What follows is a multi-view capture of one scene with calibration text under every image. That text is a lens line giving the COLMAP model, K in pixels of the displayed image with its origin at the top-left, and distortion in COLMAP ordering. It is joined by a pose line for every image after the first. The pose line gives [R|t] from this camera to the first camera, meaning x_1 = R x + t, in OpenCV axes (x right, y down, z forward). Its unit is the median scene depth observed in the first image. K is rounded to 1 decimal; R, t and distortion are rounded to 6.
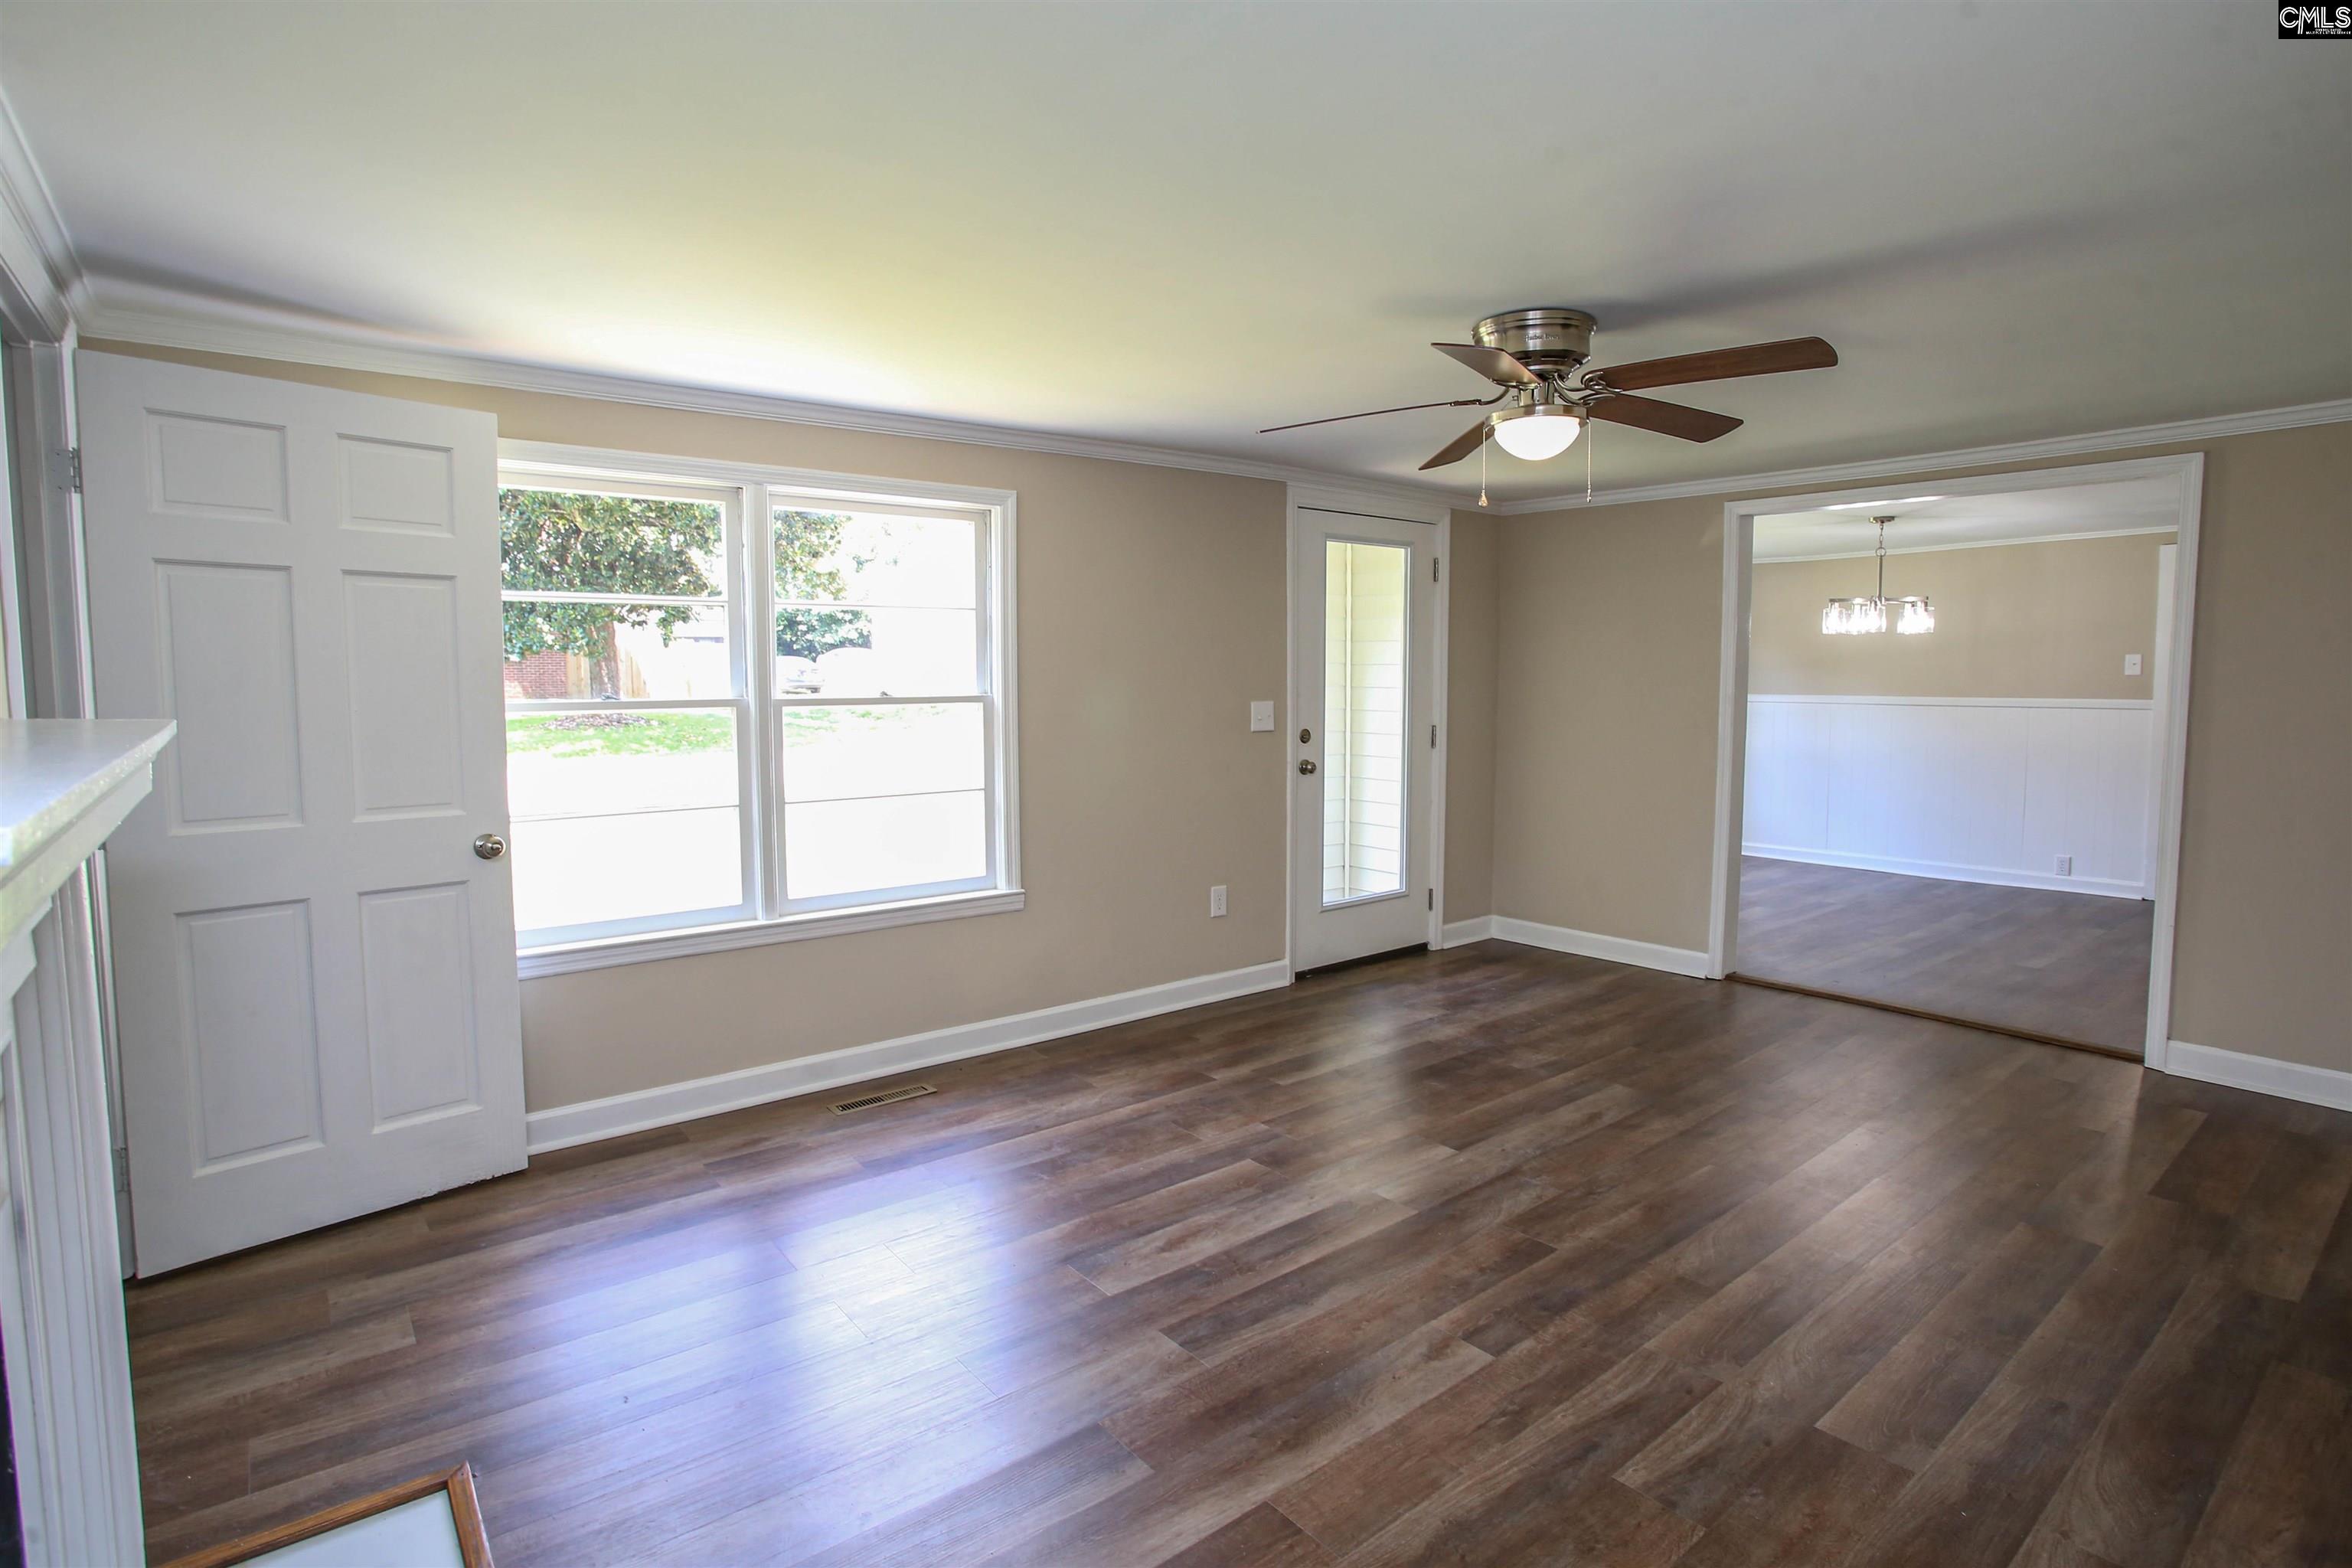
lens RADIAL K [[1177.4, 0, 1197.9], [0, 1177.4, 761.9], [0, 0, 1]] dist [-0.076601, 0.037222]
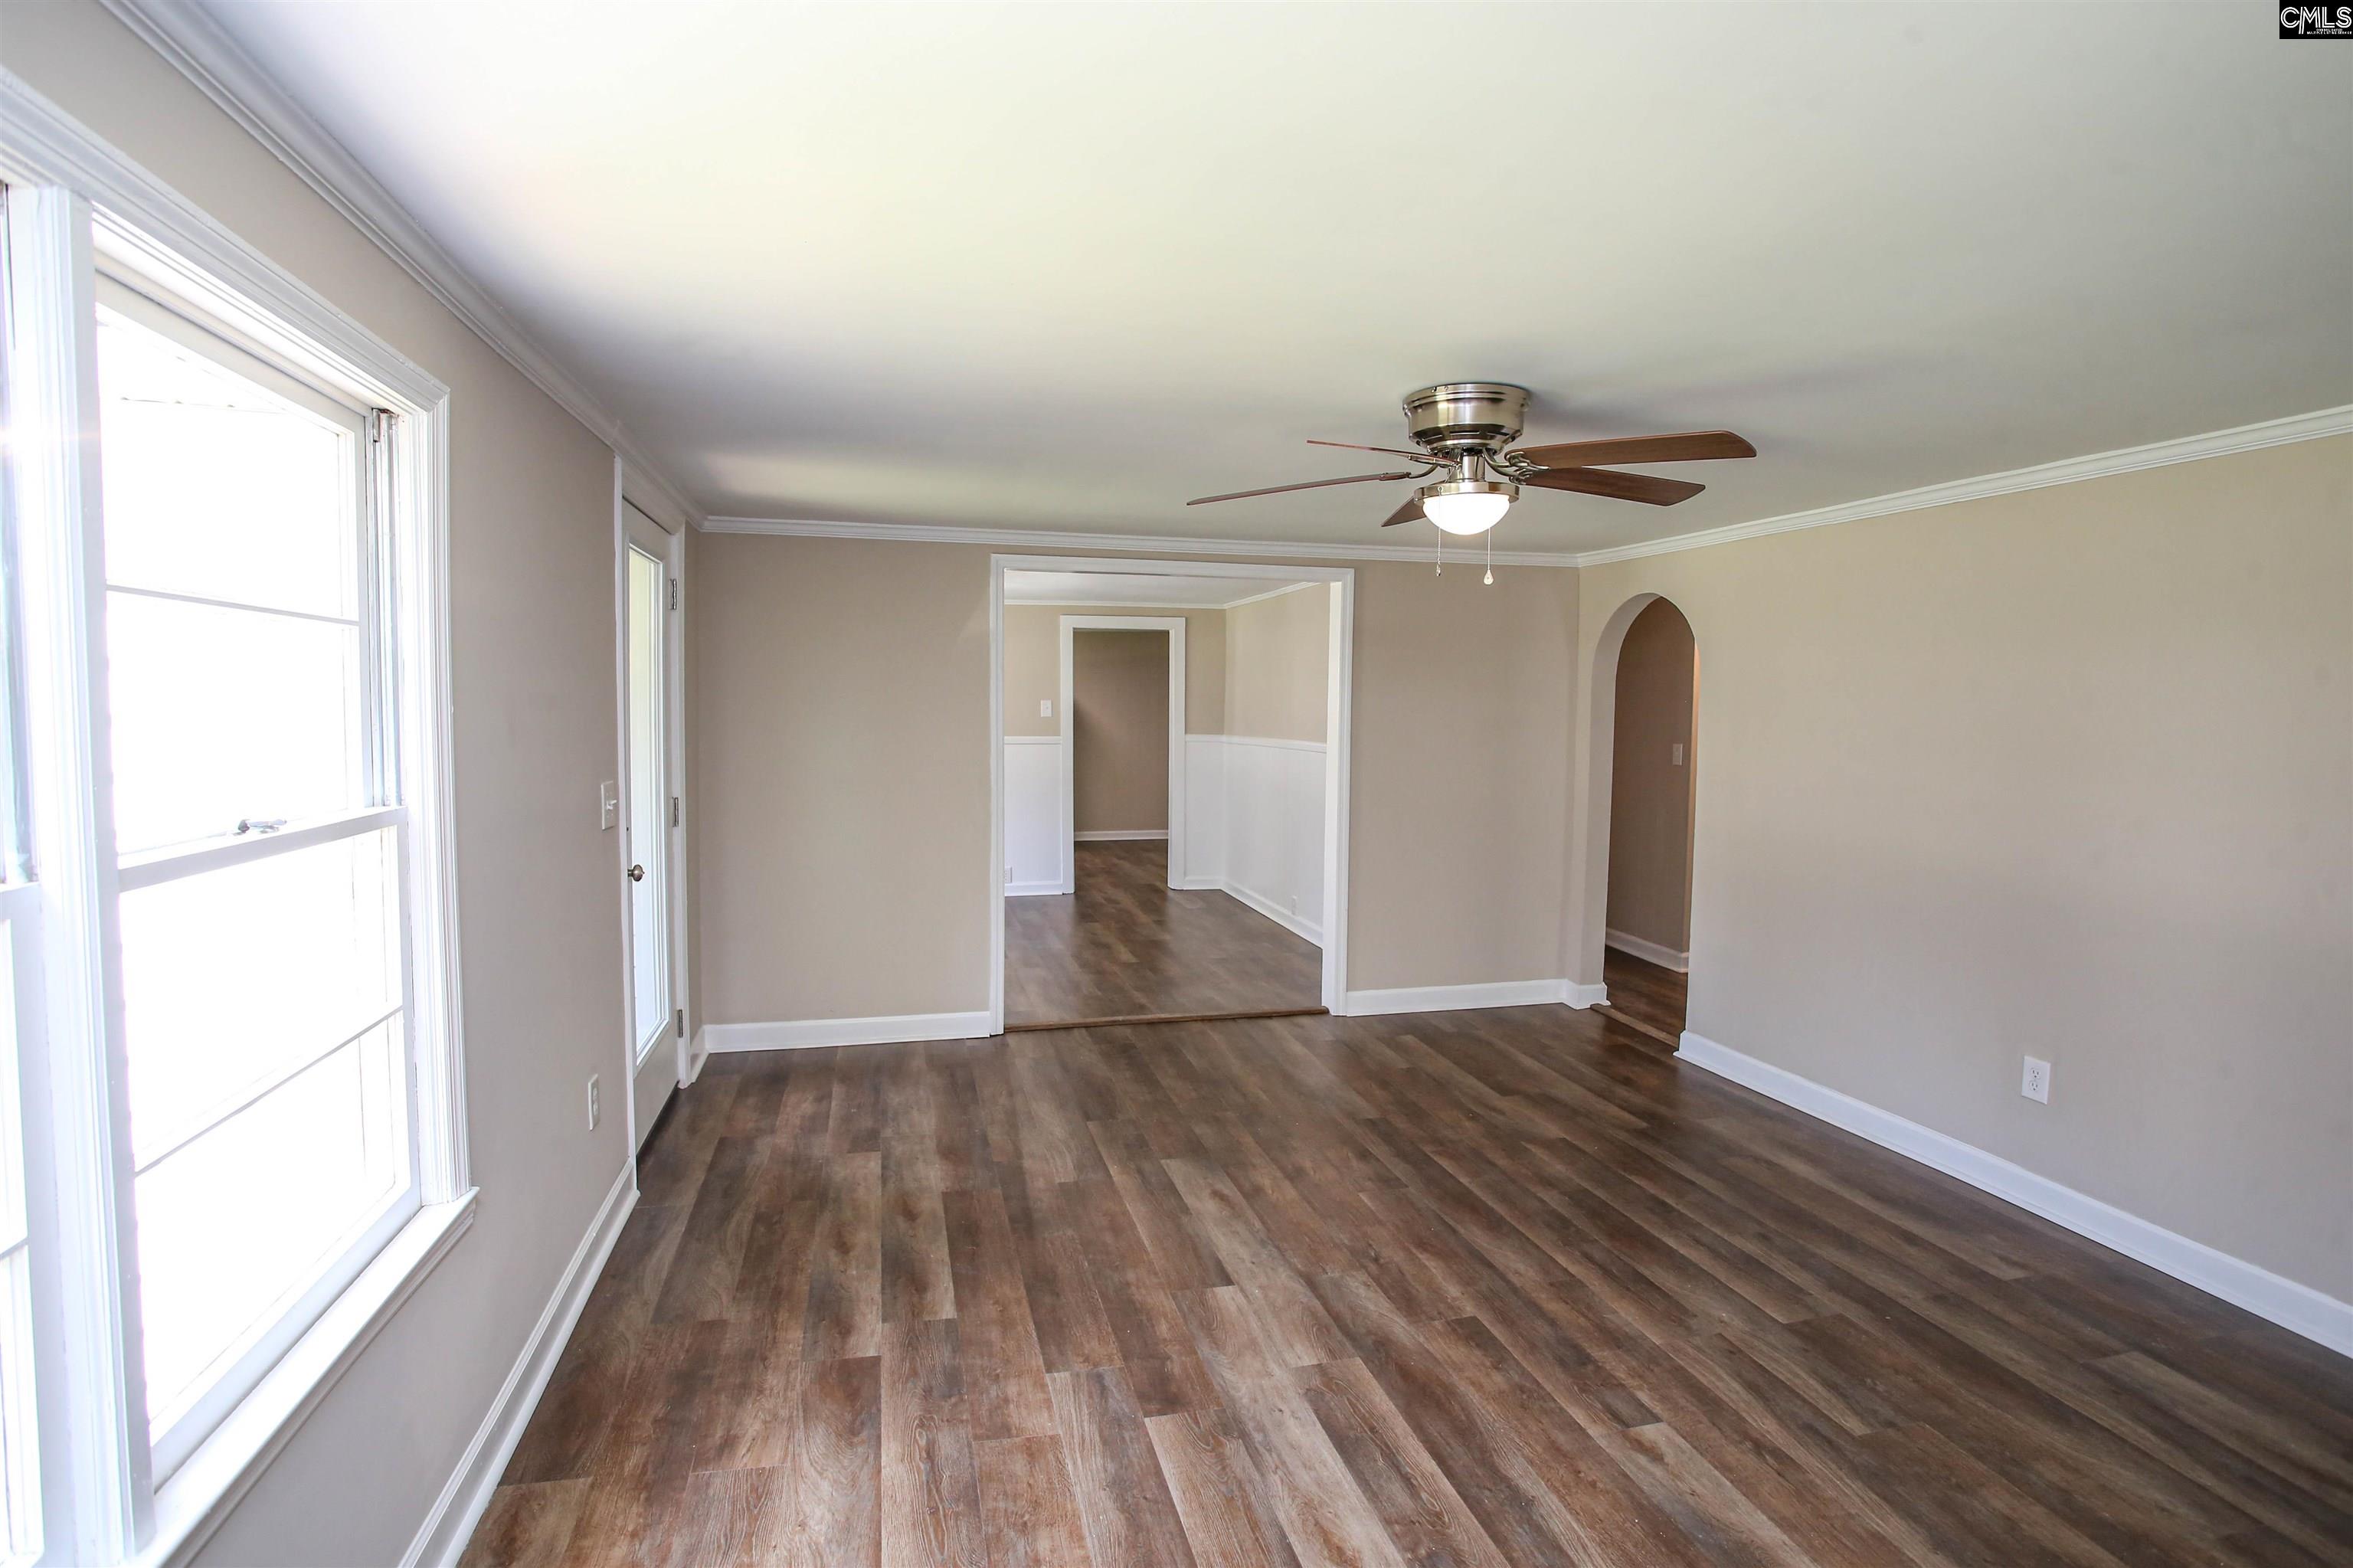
lens RADIAL K [[1167.1, 0, 1183.7], [0, 1167.1, 769.9], [0, 0, 1]] dist [-0.075584, 0.035077]
pose [[0.427220, -0.044757, 0.903039, -0.647391], [0.059729, 0.997989, 0.021206, -0.085850], [-0.902173, 0.044878, 0.429034, 0.745605]]
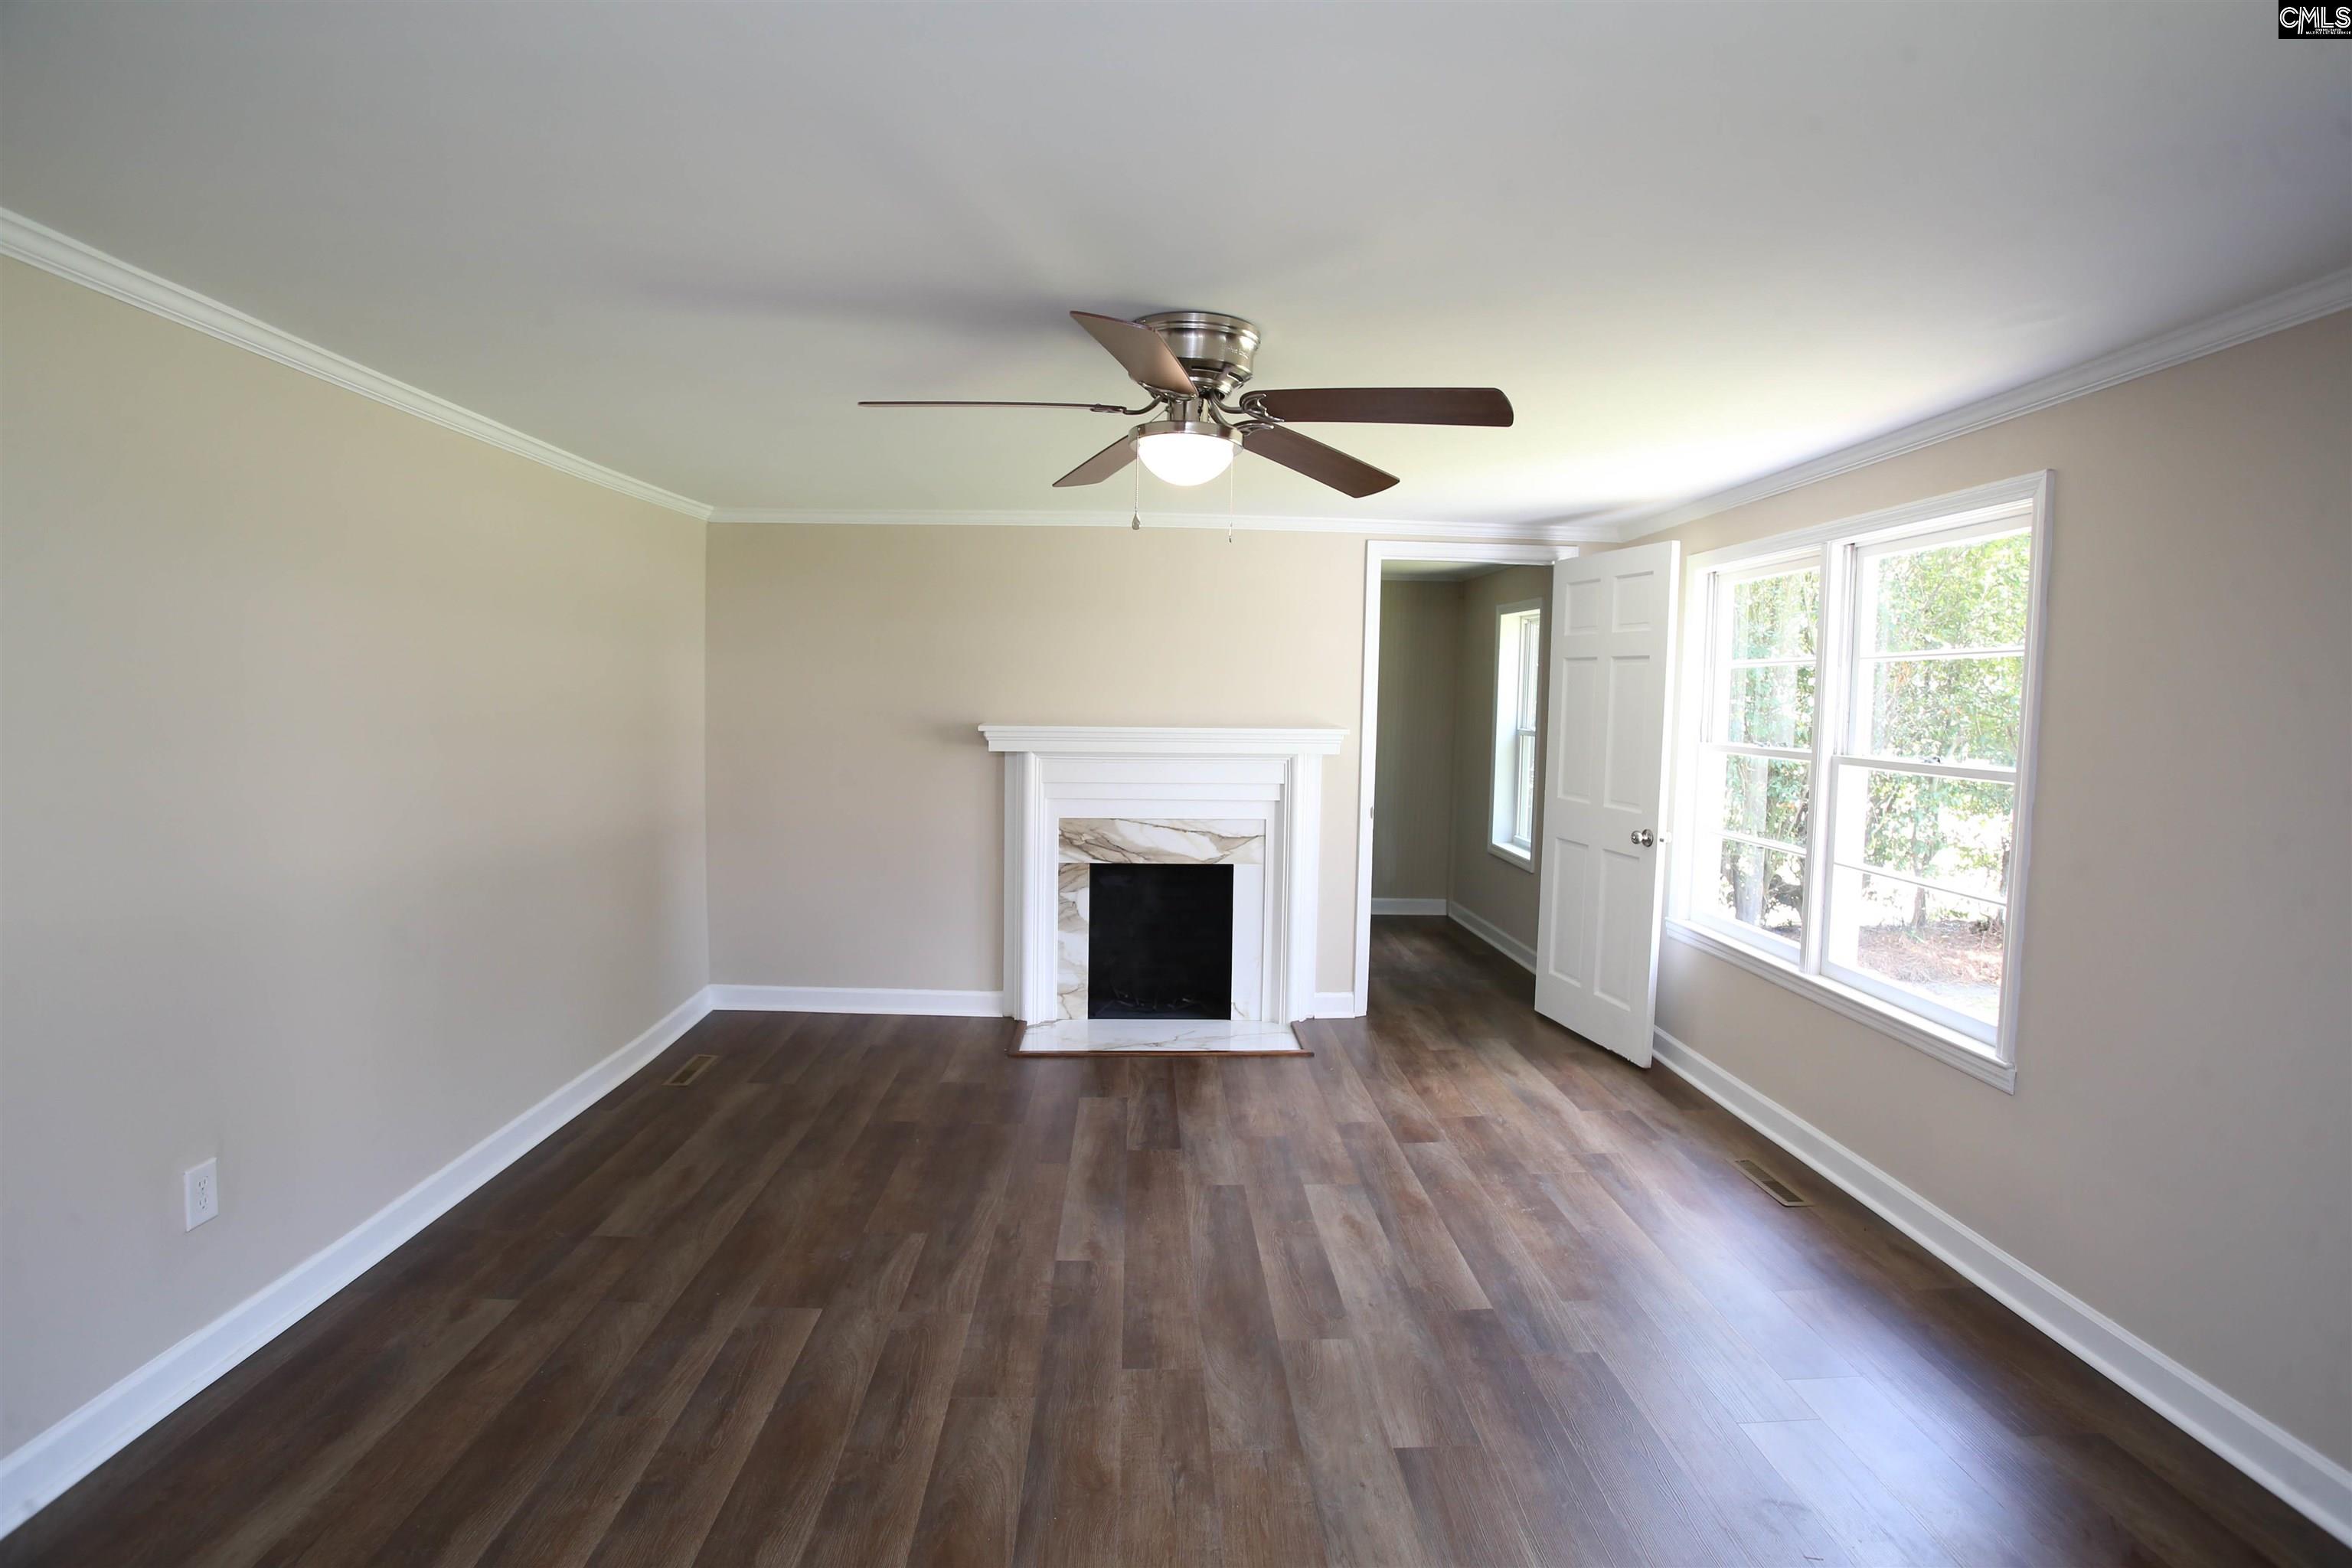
lens RADIAL K [[1166.6, 0, 1183.2], [0, 1166.6, 769.9], [0, 0, 1]] dist [-0.075584, 0.035077]
pose [[-0.605286, 0.042656, -0.794864, 0.922232], [-0.079952, 0.990256, 0.114024, -0.132492], [0.791983, 0.132568, -0.595977, 1.435126]]
